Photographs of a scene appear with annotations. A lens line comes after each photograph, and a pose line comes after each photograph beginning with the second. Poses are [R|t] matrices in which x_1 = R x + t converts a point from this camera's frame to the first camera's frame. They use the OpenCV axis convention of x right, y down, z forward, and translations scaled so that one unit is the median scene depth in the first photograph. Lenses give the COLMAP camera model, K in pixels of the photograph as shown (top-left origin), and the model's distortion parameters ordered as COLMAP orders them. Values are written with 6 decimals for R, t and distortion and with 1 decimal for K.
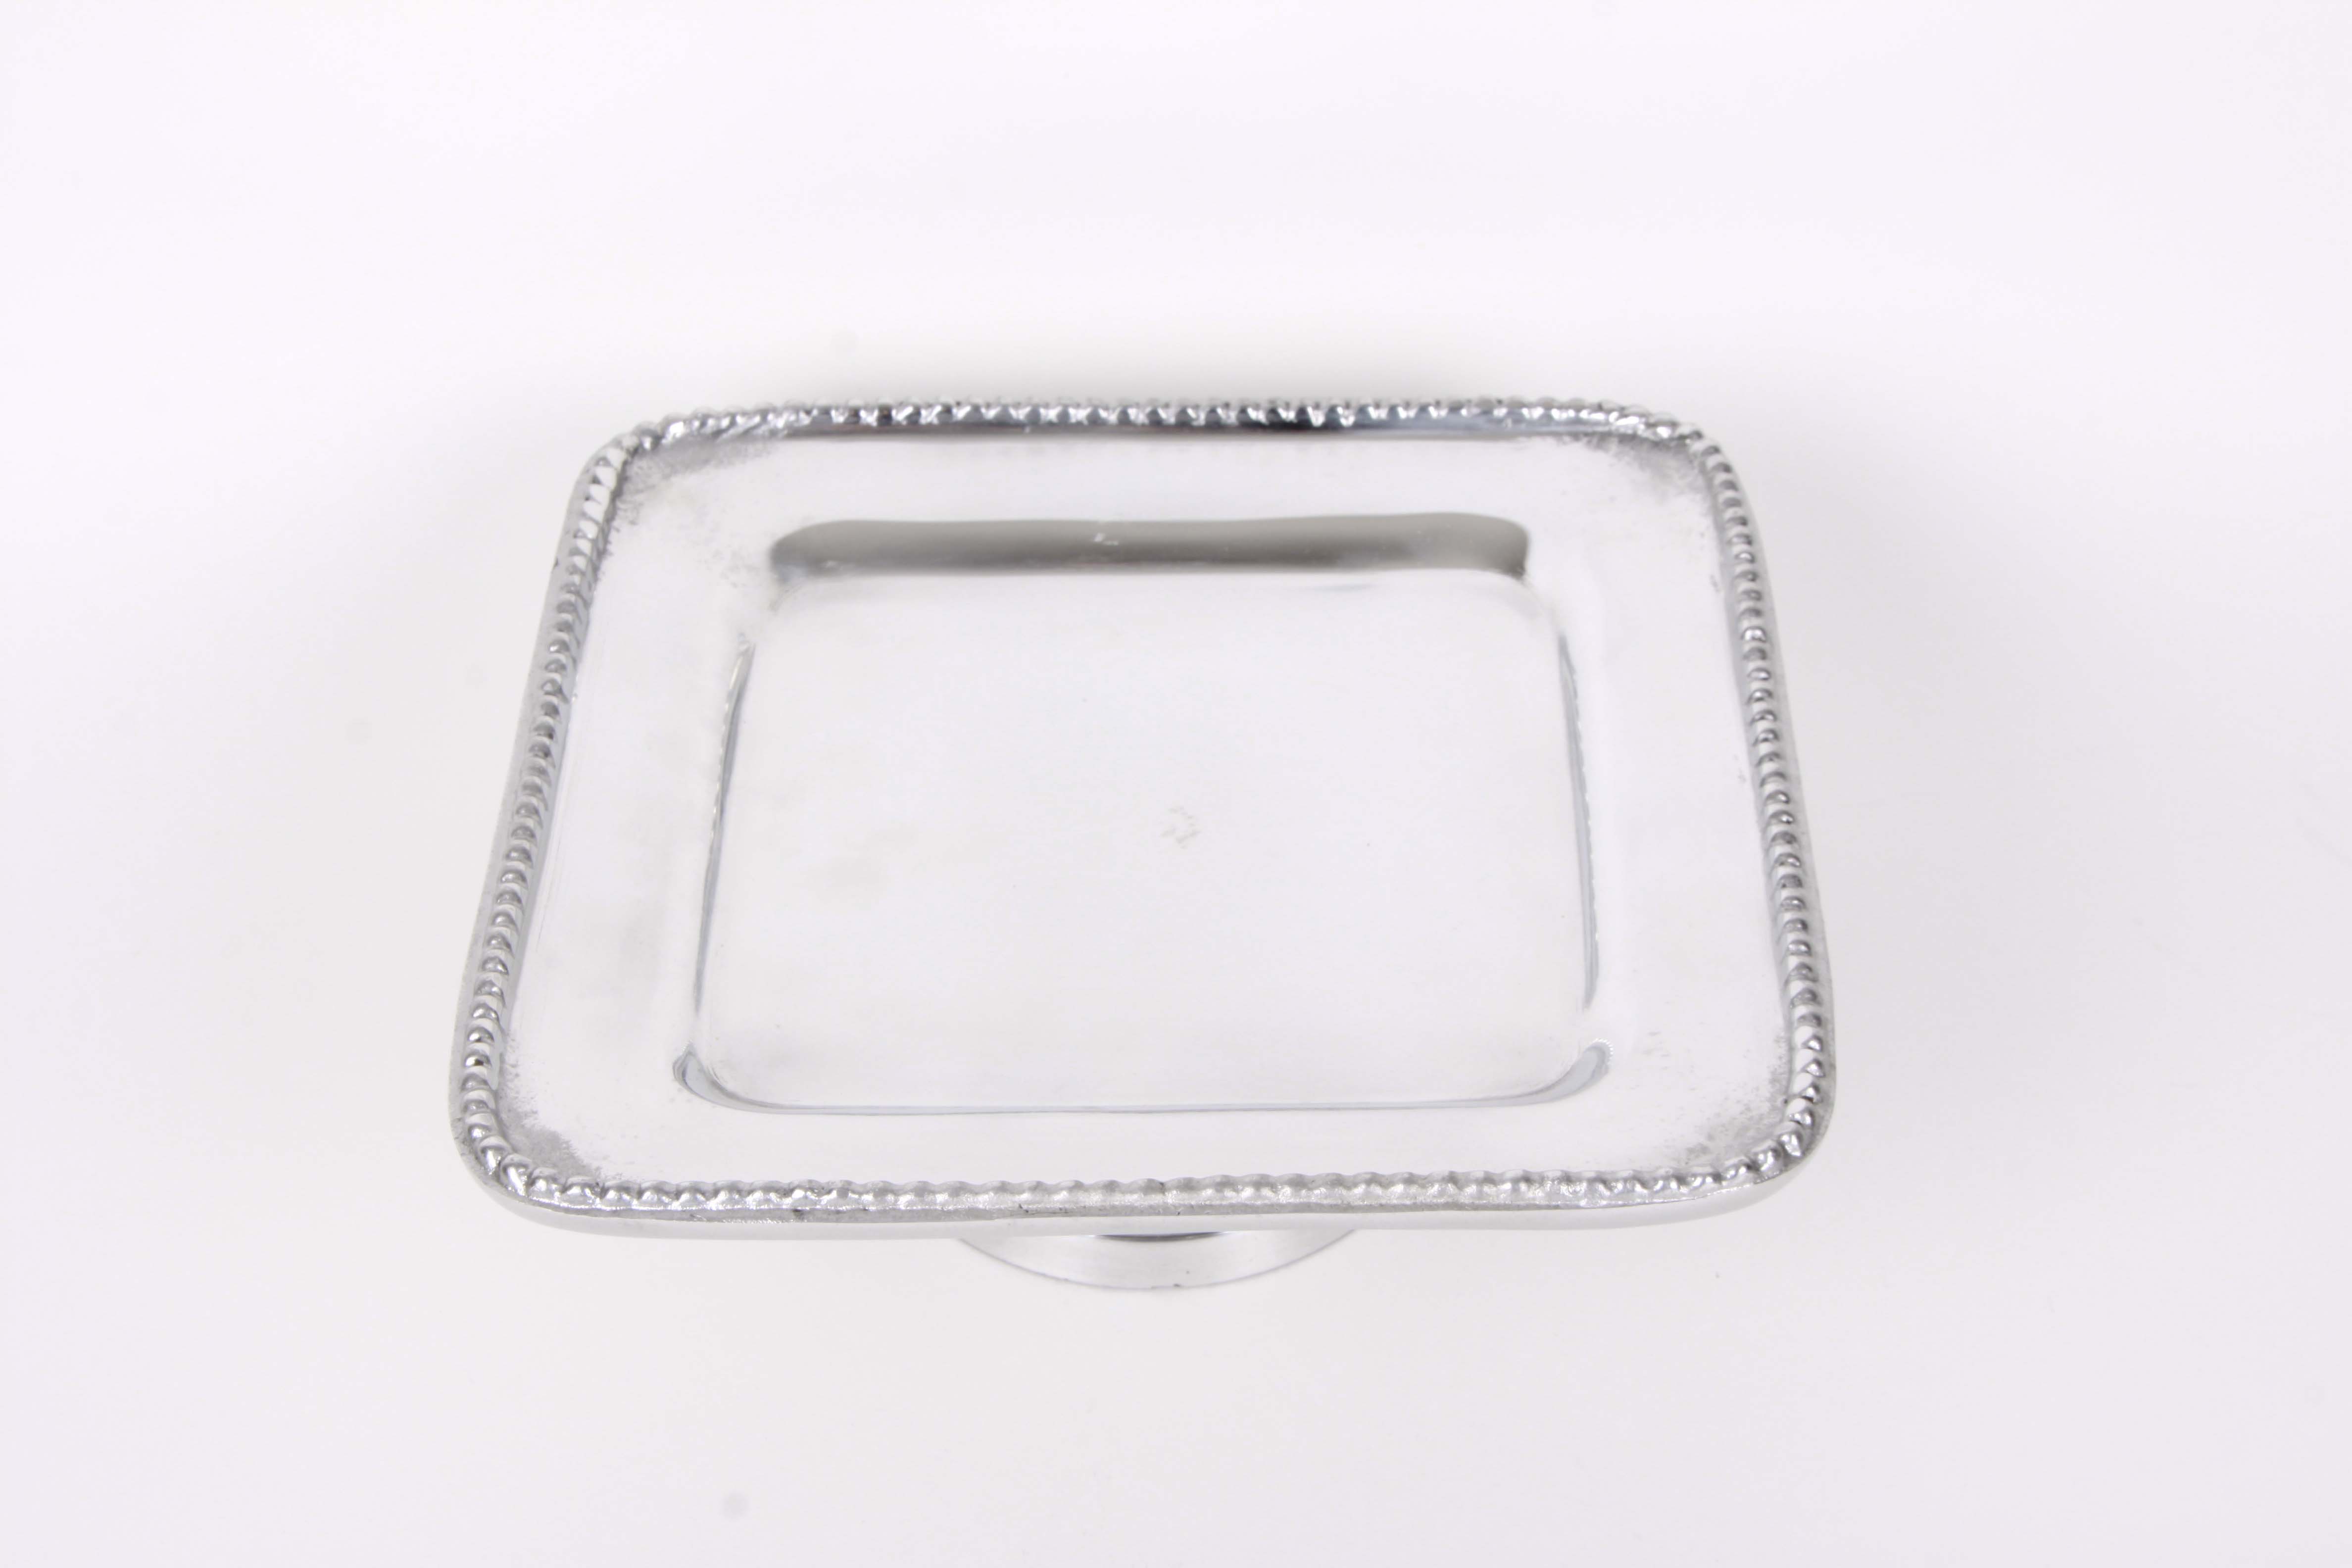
lens RADIAL K [[4944.7, 0, 1176.0], [0, 4944.7, 784.0], [0, 0, 1]] dist [0.613154, 0.158408]
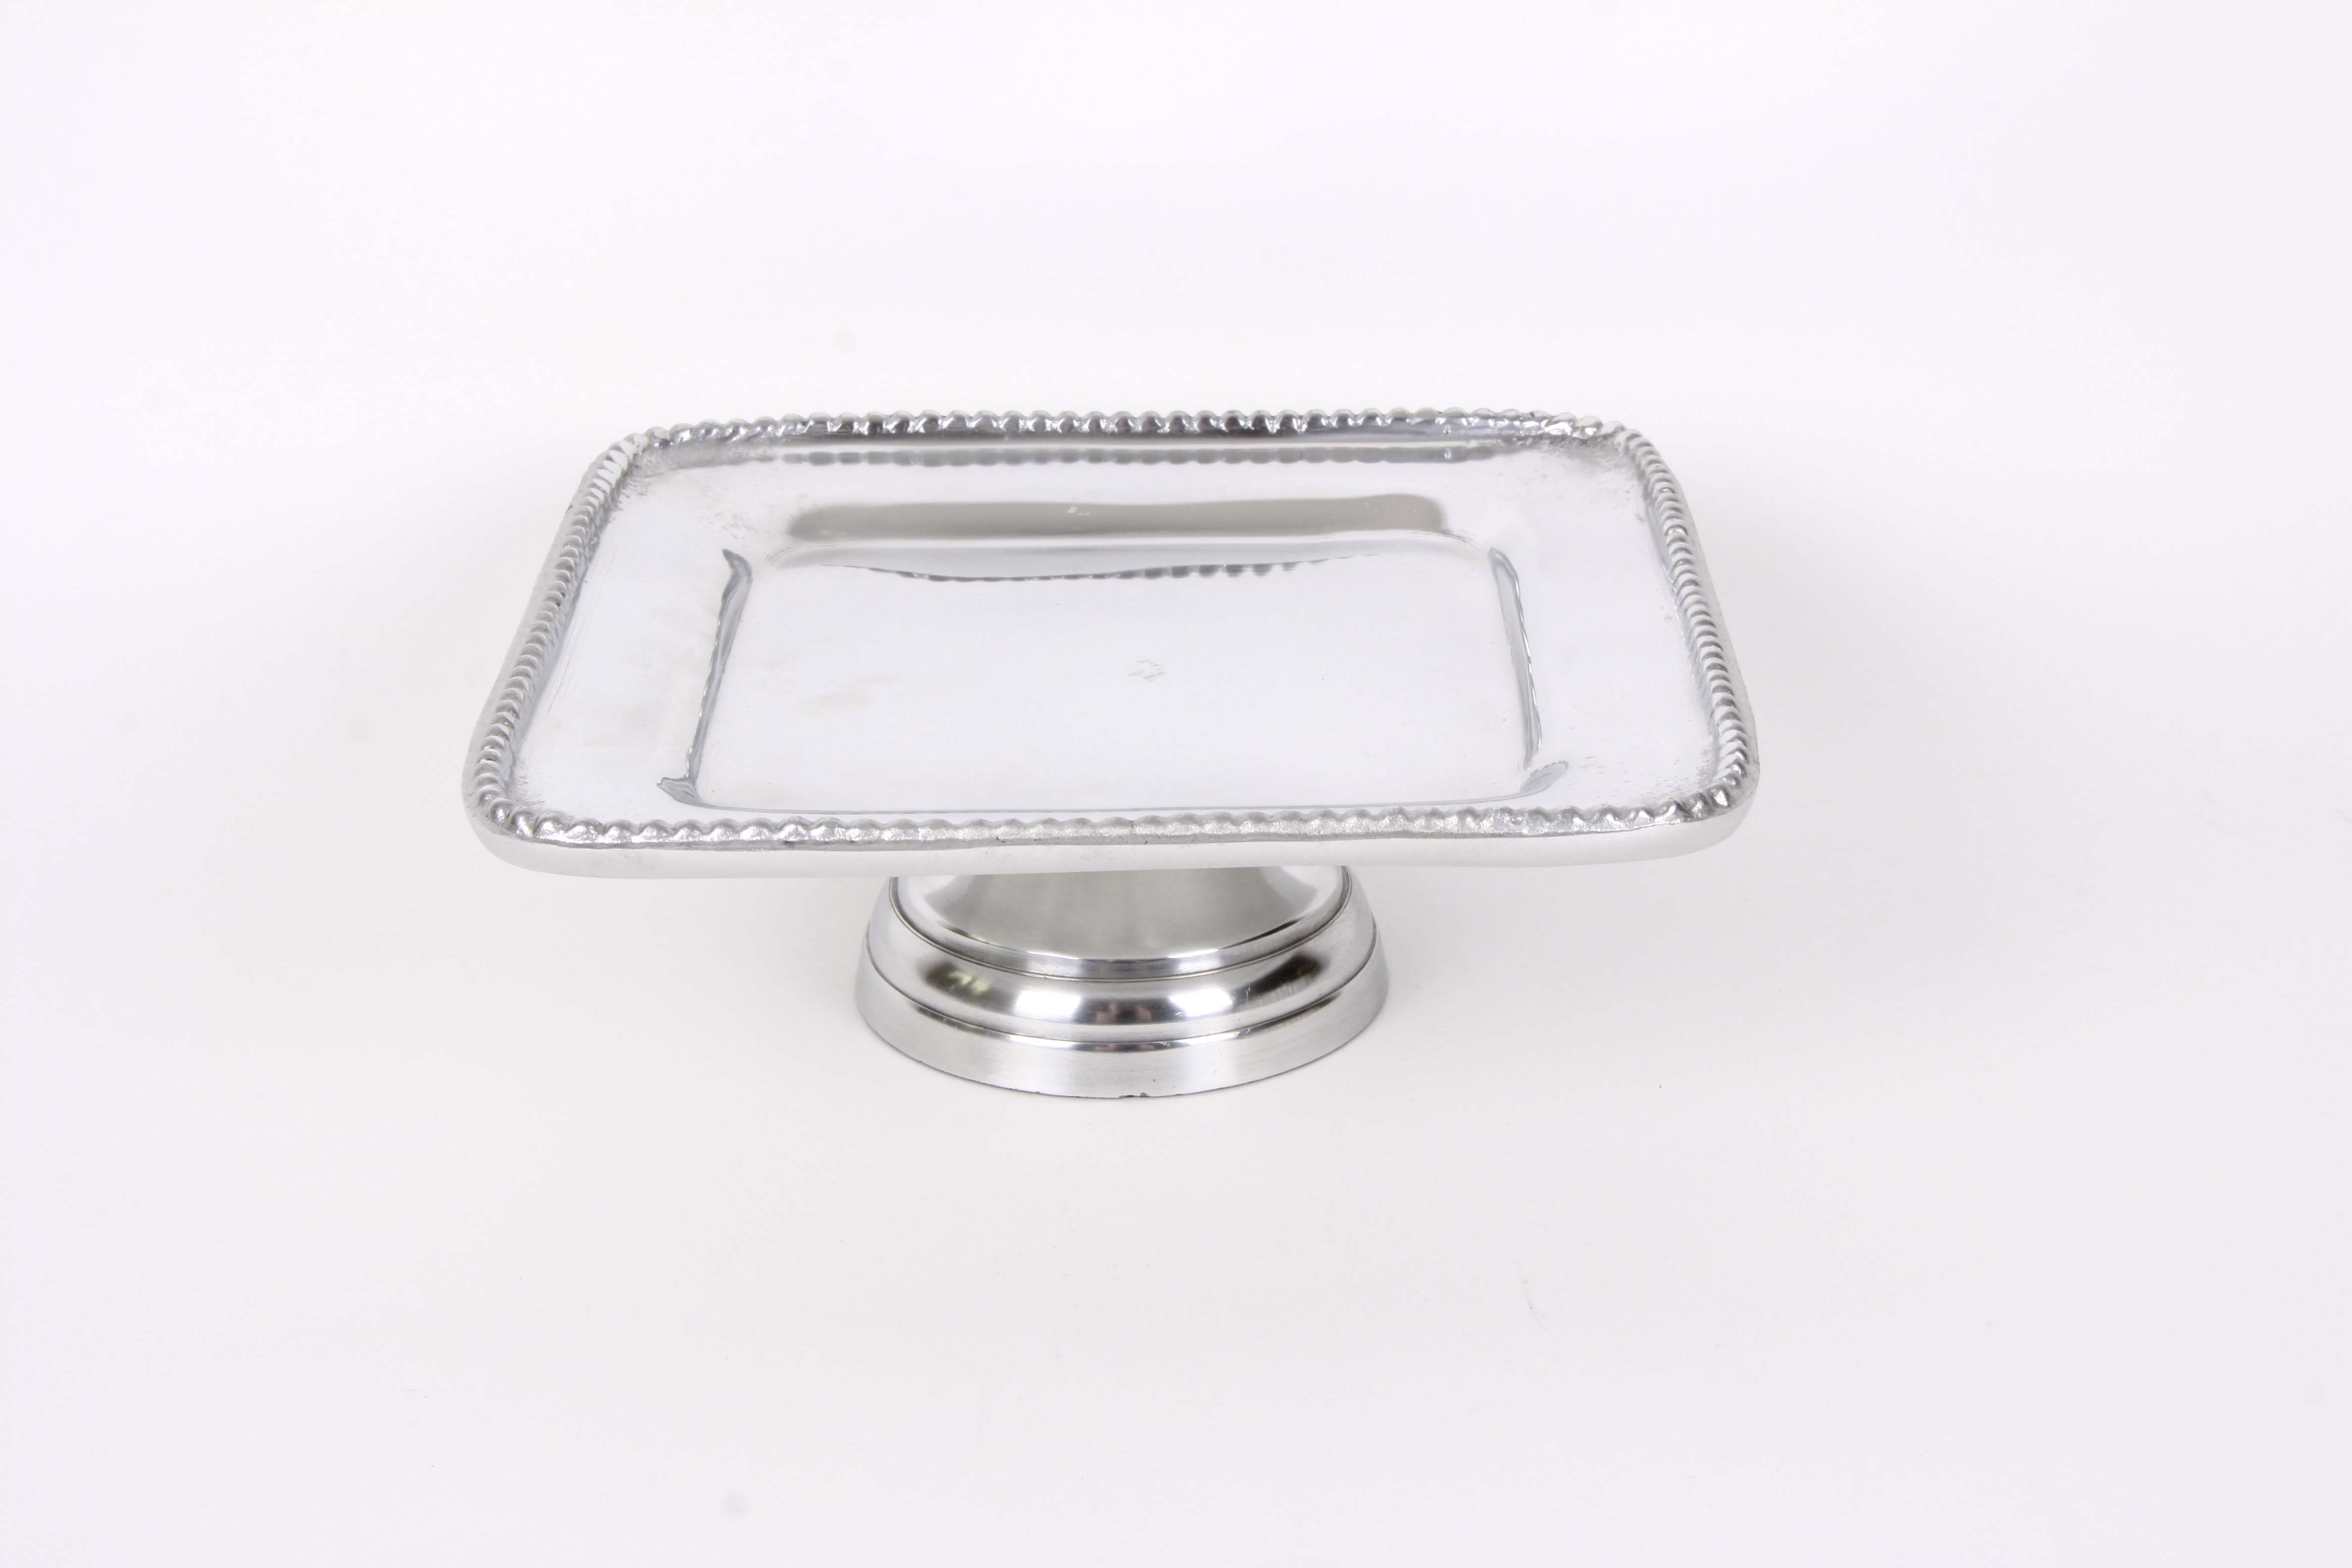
lens RADIAL K [[4944.7, 0, 1176.0], [0, 4944.7, 784.0], [0, 0, 1]] dist [0.613154, 0.158408]
pose [[0.999975, 0.000544, 0.007028, -0.000411], [0.001676, 0.950090, -0.311972, 0.344654], [-0.006847, 0.311976, 0.950065, -0.010072]]
